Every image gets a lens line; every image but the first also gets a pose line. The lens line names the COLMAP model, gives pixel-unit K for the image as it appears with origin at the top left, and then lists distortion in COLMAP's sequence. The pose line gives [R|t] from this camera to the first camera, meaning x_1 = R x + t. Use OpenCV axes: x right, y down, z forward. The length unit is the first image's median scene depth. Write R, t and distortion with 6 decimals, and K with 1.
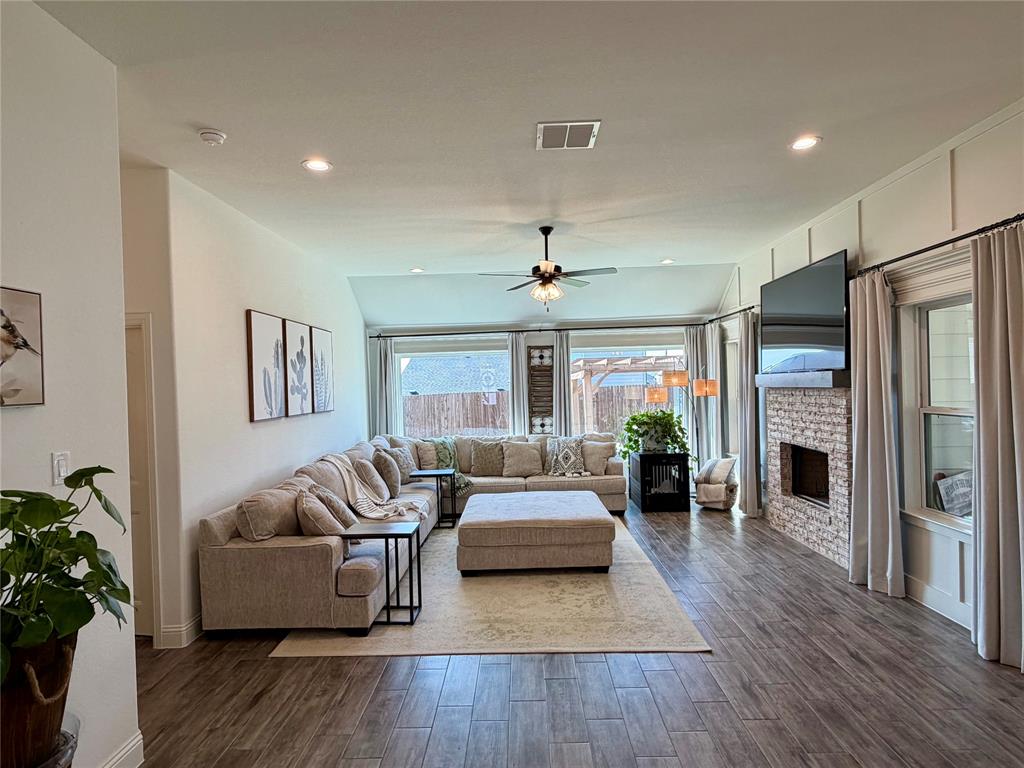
lens RADIAL K [[567.9, 0, 506.7], [0, 567.9, 386.4], [0, 0, 1]] dist [0.000330, -0.001168]
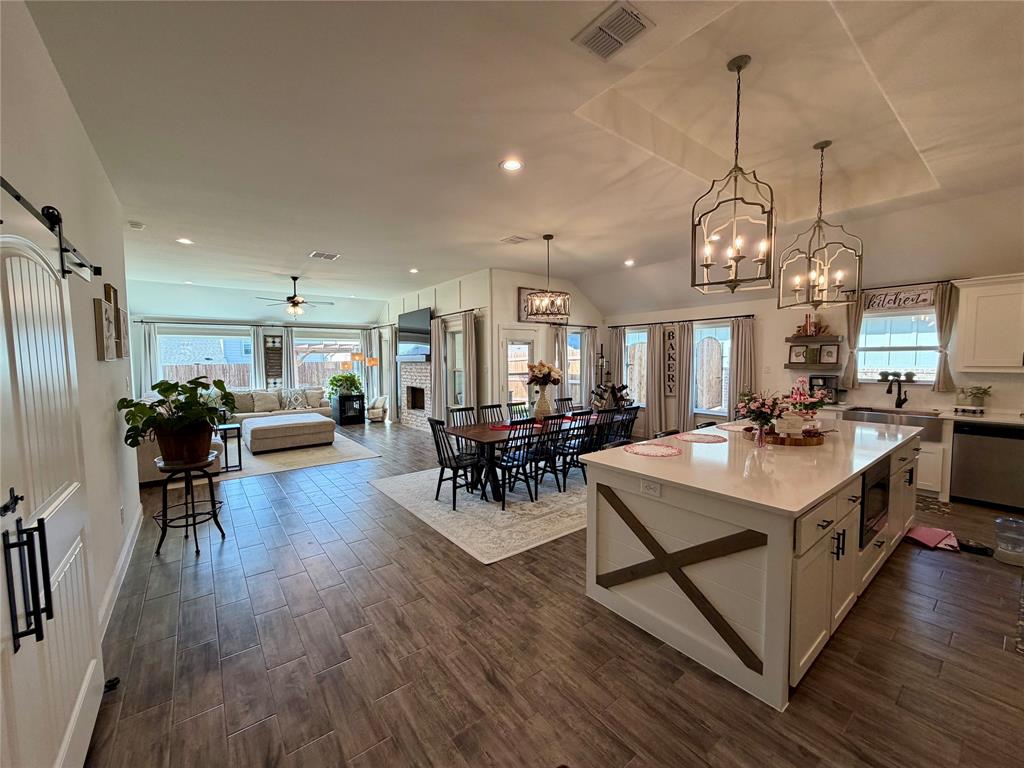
lens RADIAL K [[406.6, 0, 507.4], [0, 406.6, 383.9], [0, 0, 1]] dist [-0.000235, 0.000174]
pose [[0.774910, -0.015370, 0.631884, -0.242605], [-0.013235, 0.999091, 0.040533, 0.020091], [-0.631933, -0.039773, 0.774002, -0.534844]]
